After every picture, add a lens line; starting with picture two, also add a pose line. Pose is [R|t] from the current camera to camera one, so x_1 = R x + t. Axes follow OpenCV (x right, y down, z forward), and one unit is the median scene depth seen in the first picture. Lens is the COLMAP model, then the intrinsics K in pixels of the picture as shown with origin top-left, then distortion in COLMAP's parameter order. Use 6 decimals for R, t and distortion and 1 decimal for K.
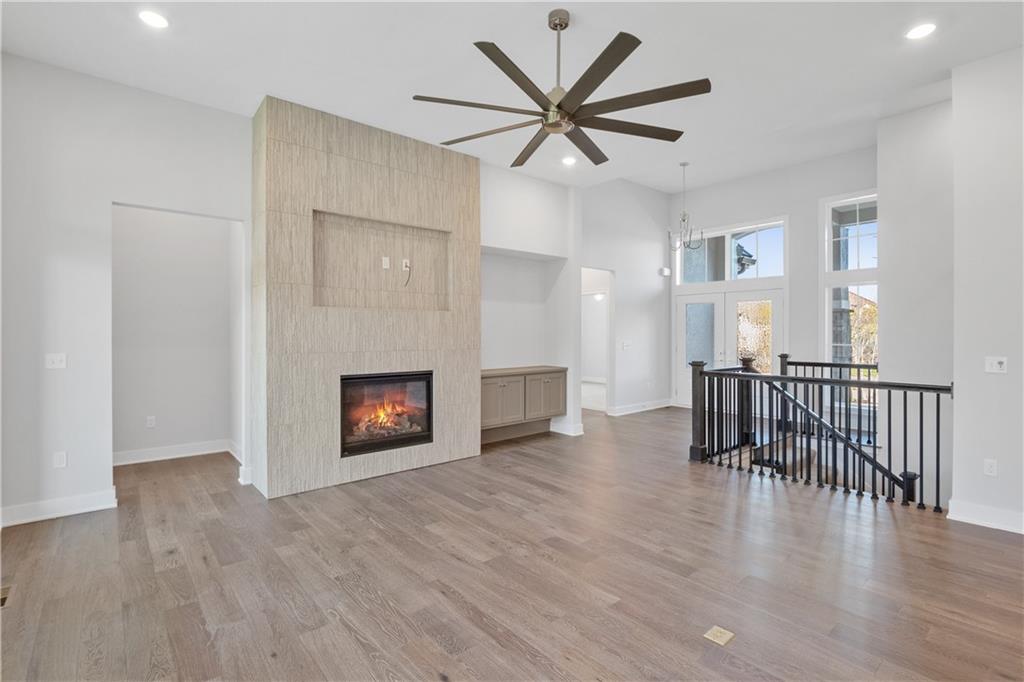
lens RADIAL K [[483.6, 0, 512.0], [0, 483.6, 341.0], [0, 0, 1]] dist [-0.000628, 0.000040]
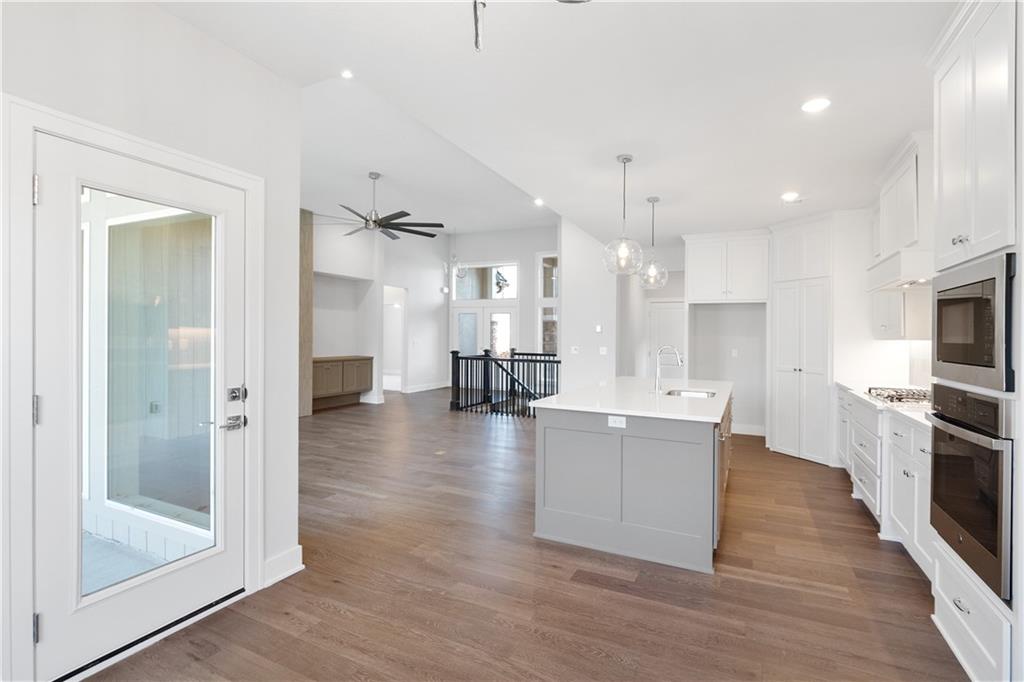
lens RADIAL K [[483.6, 0, 512.0], [0, 483.6, 341.0], [0, 0, 1]] dist [-0.000628, 0.000040]
pose [[0.918701, 0.007986, 0.394874, -0.071255], [-0.006293, 0.999965, -0.005583, 0.013491], [-0.394905, 0.002644, 0.918718, -0.459819]]
